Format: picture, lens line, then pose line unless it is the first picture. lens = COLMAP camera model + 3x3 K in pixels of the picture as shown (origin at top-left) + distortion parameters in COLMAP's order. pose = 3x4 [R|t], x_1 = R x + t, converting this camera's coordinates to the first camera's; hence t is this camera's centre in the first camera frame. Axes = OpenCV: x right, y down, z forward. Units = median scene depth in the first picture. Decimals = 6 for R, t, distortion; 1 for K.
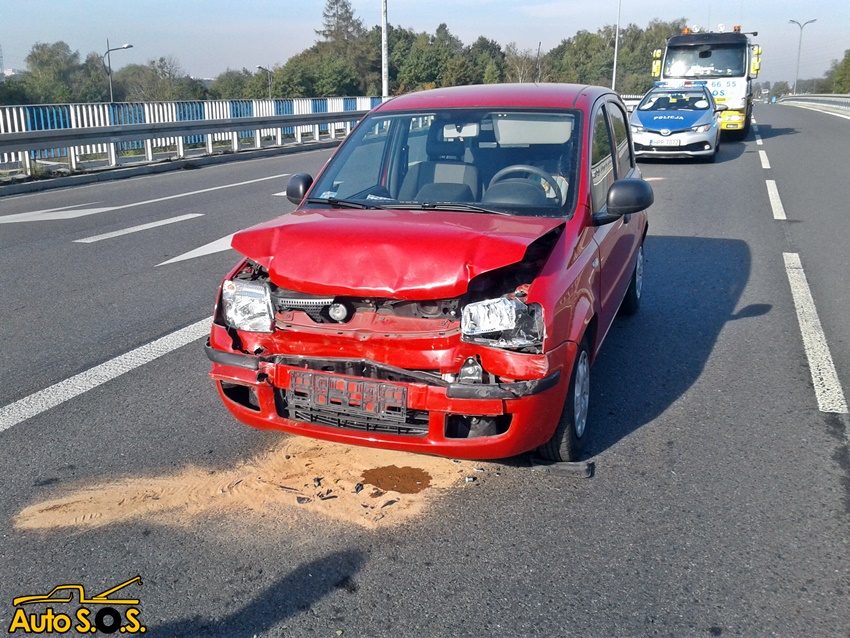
lens RADIAL K [[778.2, 0, 427.7], [0, 778.2, 323.9], [0, 0, 1]] dist [0.018945, 0.000000]
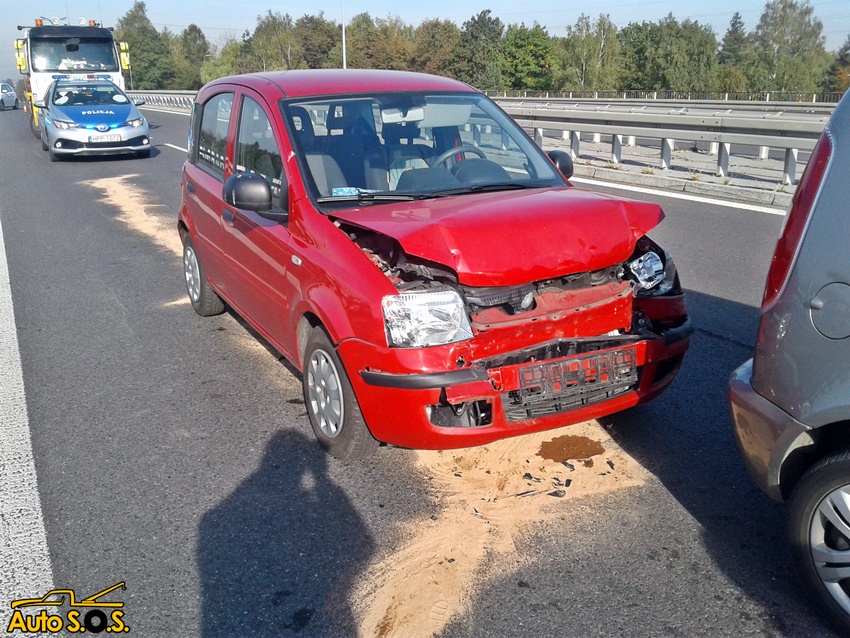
lens RADIAL K [[778.2, 0, 422.0], [0, 778.2, 320.6], [0, 0, 1]] dist [0.018945, 0.000000]
pose [[0.653447, -0.210252, 0.727187, -0.135224], [0.211060, 0.973161, 0.091713, -0.015647], [-0.726953, 0.093550, 0.680285, 0.064829]]
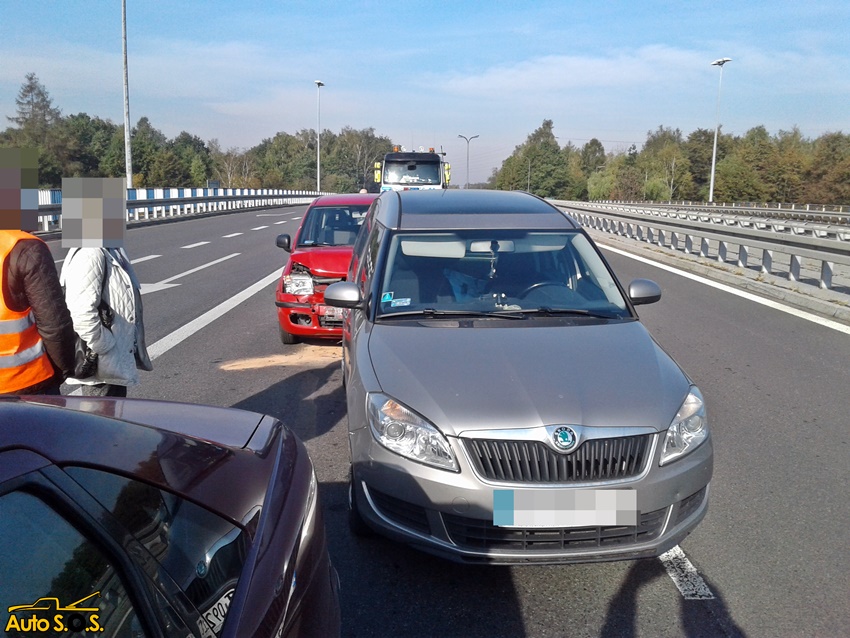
lens RADIAL K [[778.2, 0, 419.8], [0, 778.2, 317.7], [0, 0, 1]] dist [0.018945, 0.000000]
pose [[0.933938, -0.027579, 0.356369, -0.113837], [0.071178, 0.991401, -0.109811, 0.056475], [-0.350276, 0.127922, 0.927870, -0.206089]]
